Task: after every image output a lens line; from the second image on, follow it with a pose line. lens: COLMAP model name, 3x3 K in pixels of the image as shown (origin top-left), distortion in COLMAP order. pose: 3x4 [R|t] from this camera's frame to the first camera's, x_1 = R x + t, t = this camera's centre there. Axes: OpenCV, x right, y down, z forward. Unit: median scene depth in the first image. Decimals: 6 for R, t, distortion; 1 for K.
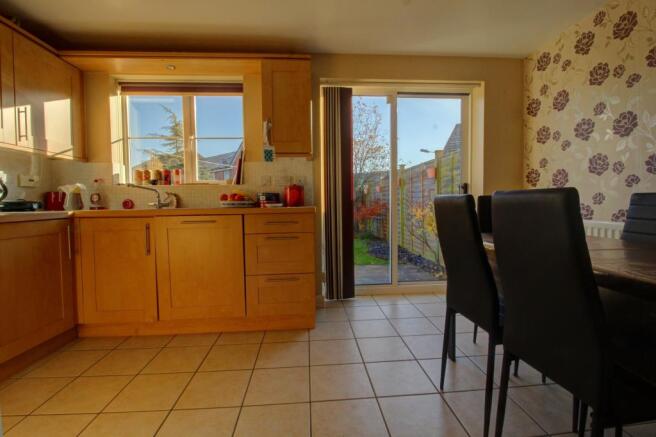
lens RADIAL K [[302.4, 0, 331.2], [0, 302.4, 215.2], [0, 0, 1]] dist [-0.018431, -0.000539]
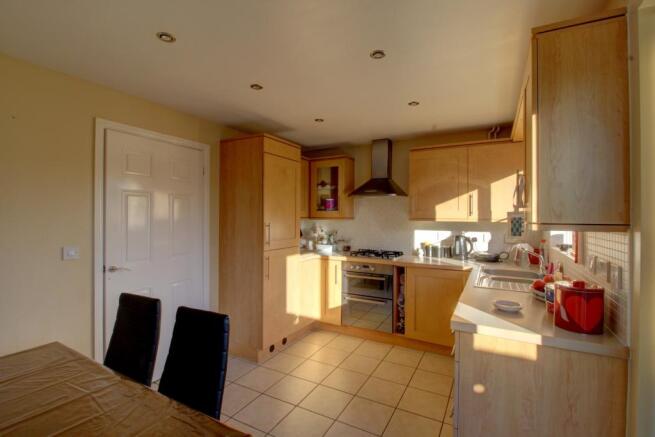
lens RADIAL K [[301.9, 0, 330.7], [0, 301.9, 215.2], [0, 0, 1]] dist [-0.018431, -0.000539]
pose [[-0.547830, 0.012030, -0.836503, 0.511791], [-0.028450, 0.999050, 0.033000, -0.222309], [0.836106, 0.041876, -0.546968, 0.974380]]
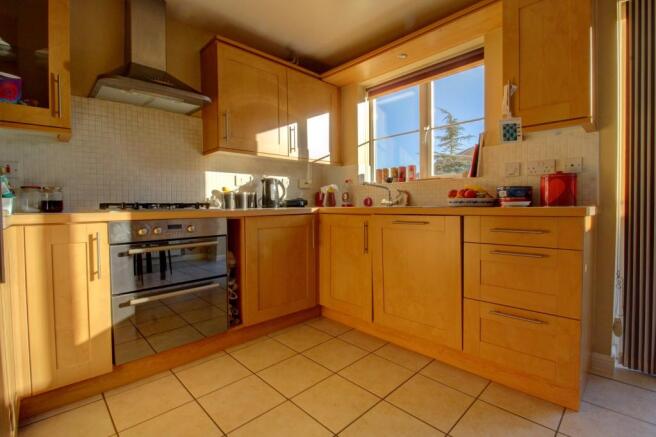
lens RADIAL K [[302.4, 0, 331.2], [0, 302.4, 215.2], [0, 0, 1]] dist [-0.018431, -0.000539]
pose [[0.641851, 0.033733, -0.766087, 0.061437], [-0.030088, 0.999371, 0.018797, -0.006855], [0.766239, 0.010985, 0.642462, 0.229474]]
